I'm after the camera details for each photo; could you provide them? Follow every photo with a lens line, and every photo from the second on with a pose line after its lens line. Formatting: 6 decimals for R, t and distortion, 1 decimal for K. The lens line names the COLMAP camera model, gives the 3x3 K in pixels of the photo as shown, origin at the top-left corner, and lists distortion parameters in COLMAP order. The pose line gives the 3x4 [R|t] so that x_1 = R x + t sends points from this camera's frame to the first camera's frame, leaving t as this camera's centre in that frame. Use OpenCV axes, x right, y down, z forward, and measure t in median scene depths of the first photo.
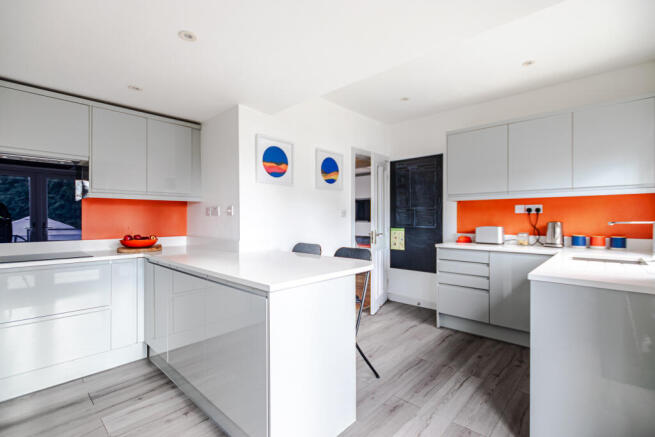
lens RADIAL K [[303.9, 0, 326.8], [0, 303.9, 222.3], [0, 0, 1]] dist [-0.003253, -0.000254]
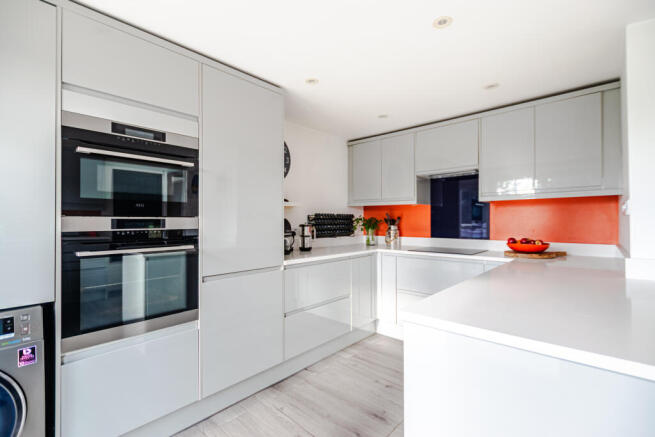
lens RADIAL K [[303.9, 0, 329.0], [0, 303.9, 217.4], [0, 0, 1]] dist [-0.003253, -0.000254]
pose [[0.005460, -0.011200, -0.999922, 0.270141], [-0.006729, 0.999914, -0.011237, -0.005777], [0.999962, 0.006790, 0.005384, 0.393095]]
